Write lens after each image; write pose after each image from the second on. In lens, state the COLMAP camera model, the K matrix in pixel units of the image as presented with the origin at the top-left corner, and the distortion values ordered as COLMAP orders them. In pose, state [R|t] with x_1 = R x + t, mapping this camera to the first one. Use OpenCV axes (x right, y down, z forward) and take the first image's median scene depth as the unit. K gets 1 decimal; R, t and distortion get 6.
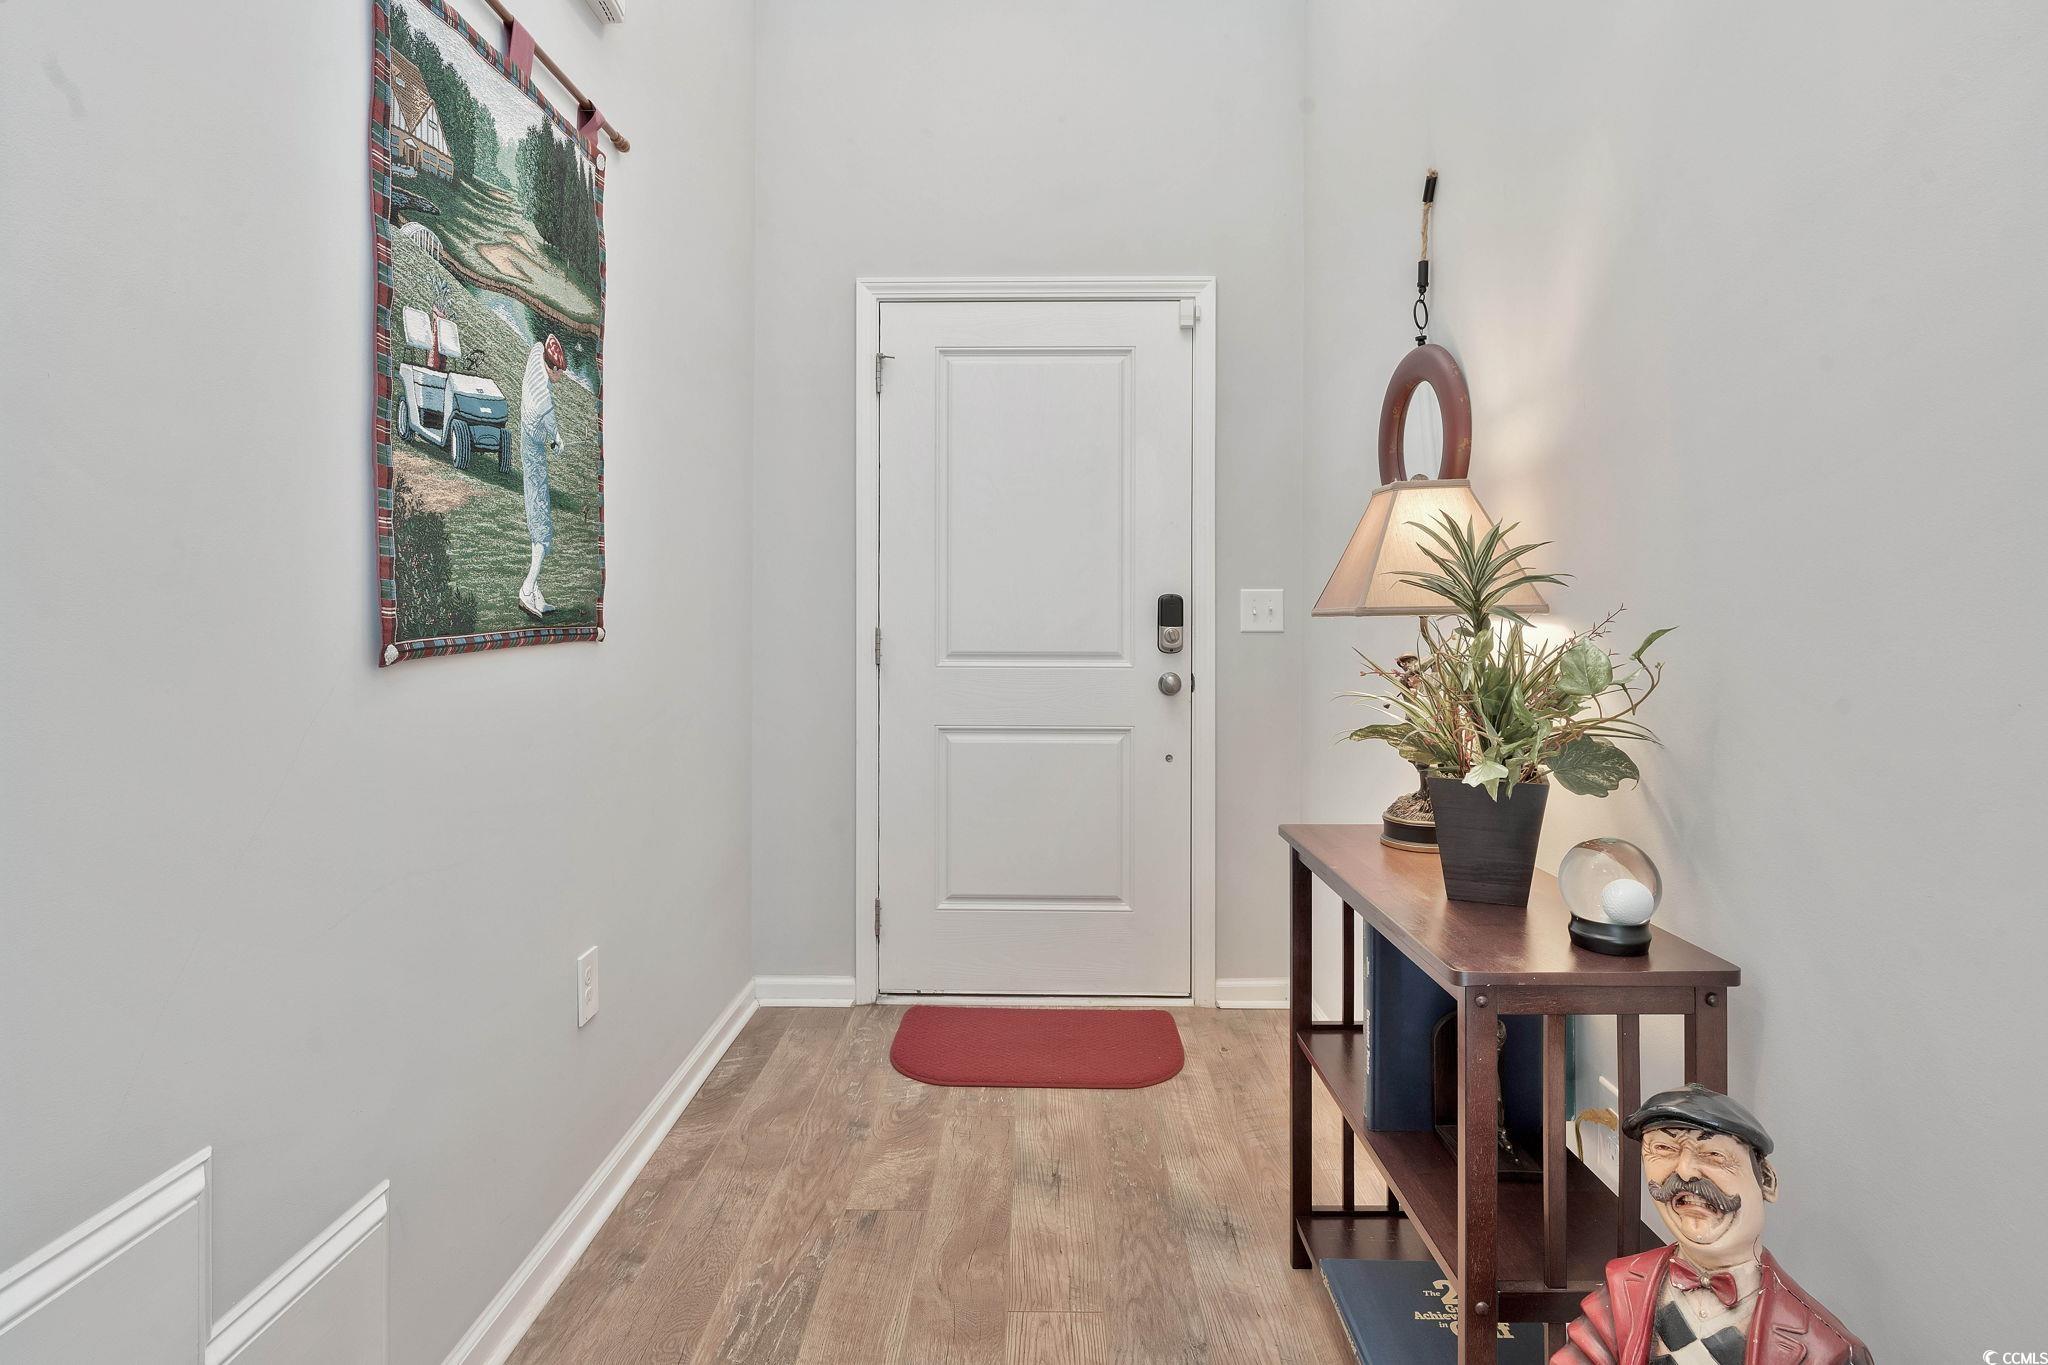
lens RADIAL K [[986.6, 0, 1022.6], [0, 986.6, 615.5], [0, 0, 1]] dist [-0.001533, -0.000267]
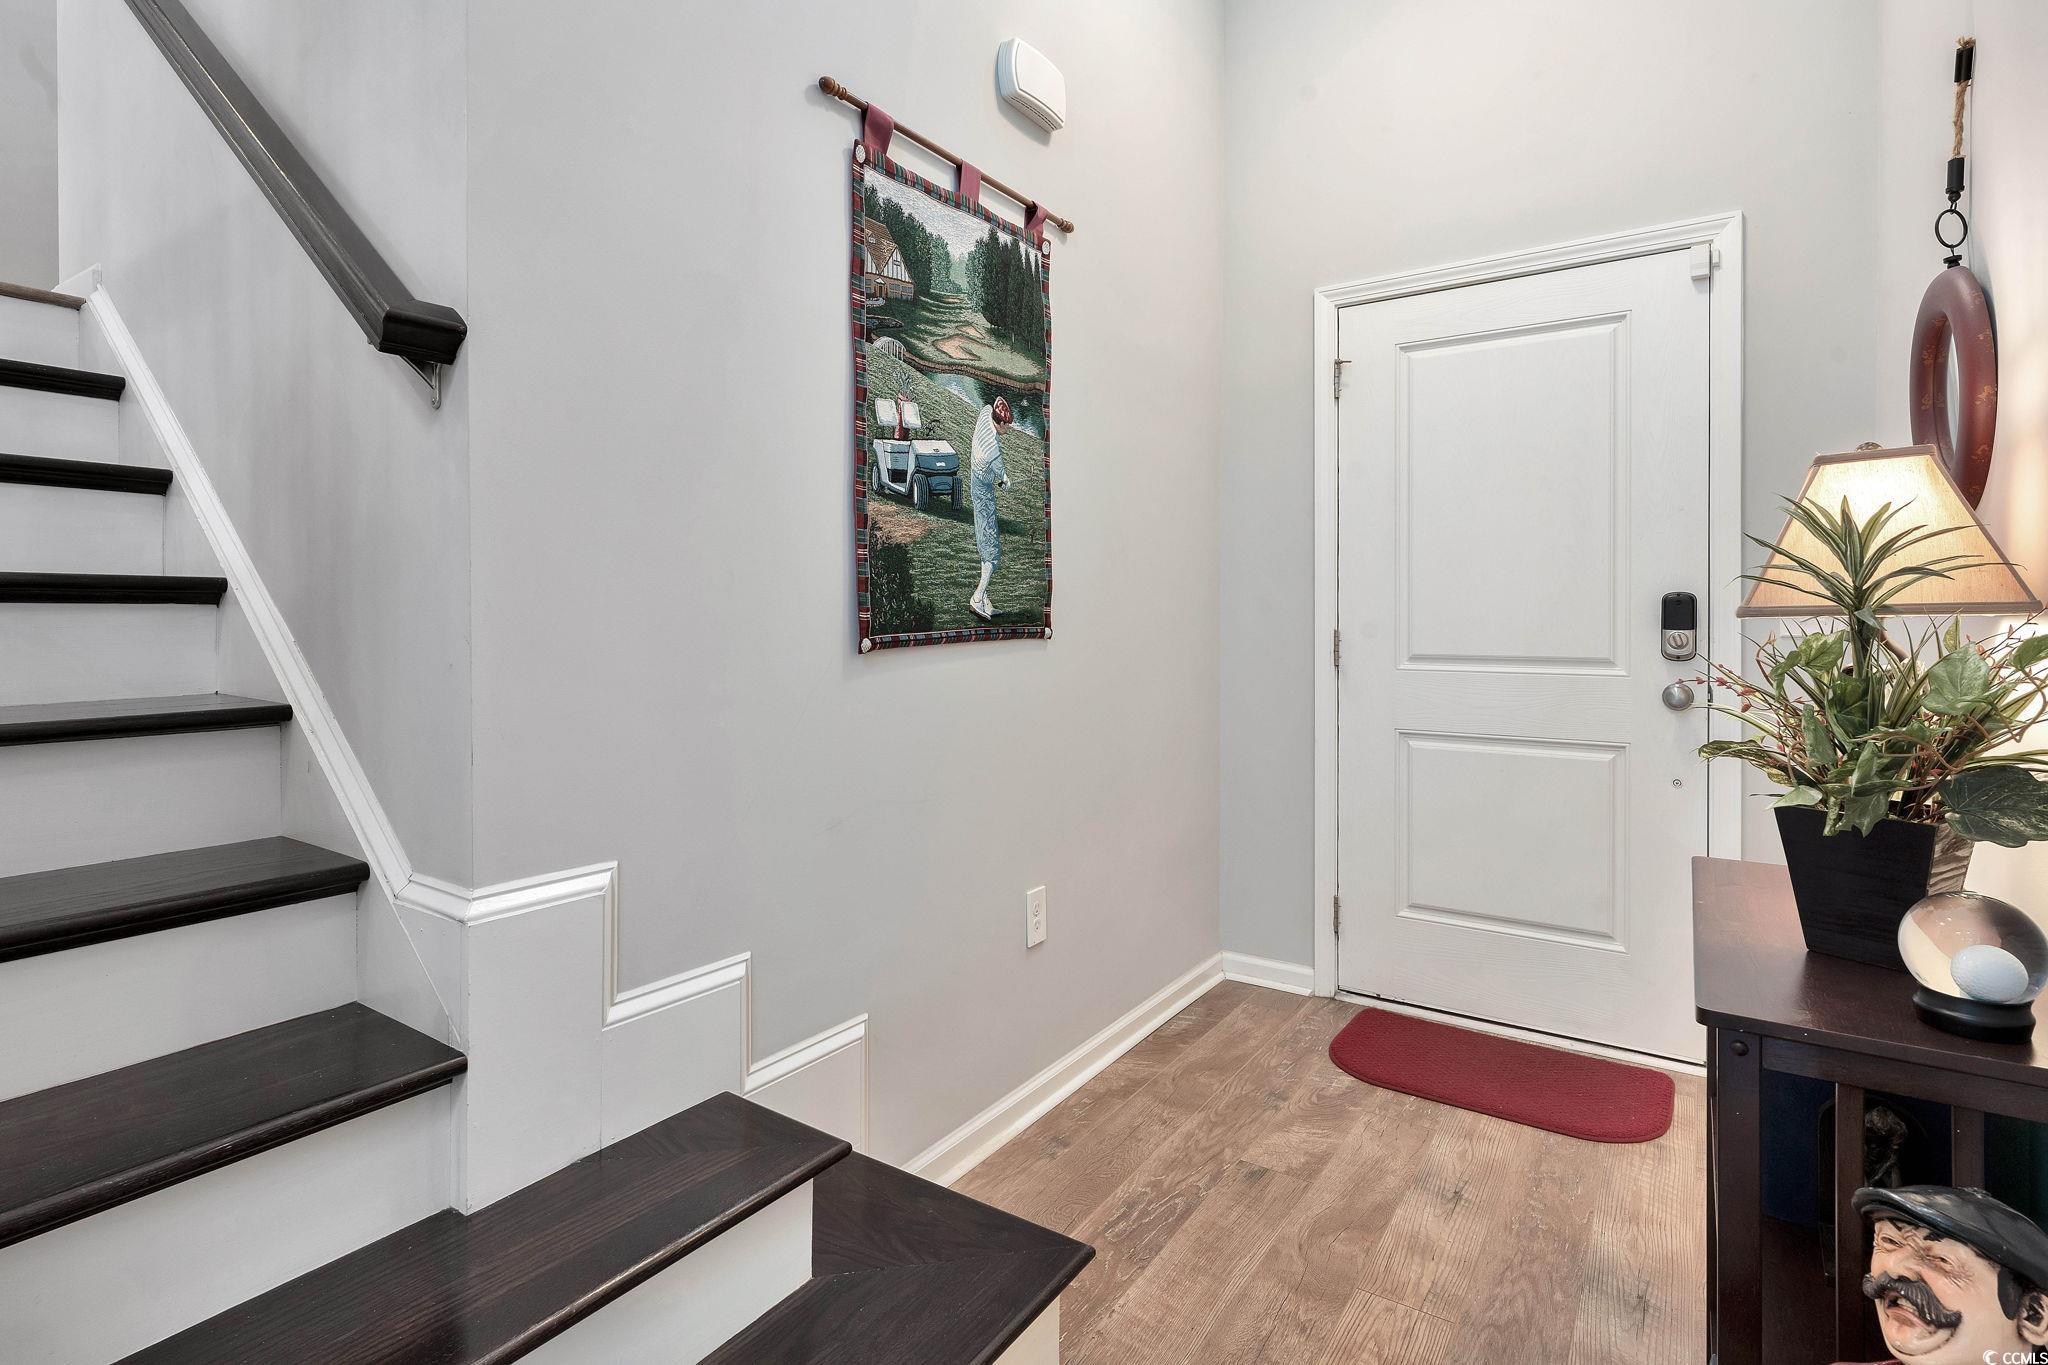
lens RADIAL K [[986.6, 0, 1015.8], [0, 986.6, 625.8], [0, 0, 1]] dist [-0.001533, -0.000267]
pose [[0.839264, 0.002821, -0.543717, 0.209652], [0.001260, 0.999974, 0.007132, 0.000927], [0.543723, -0.006671, 0.839238, -0.052359]]
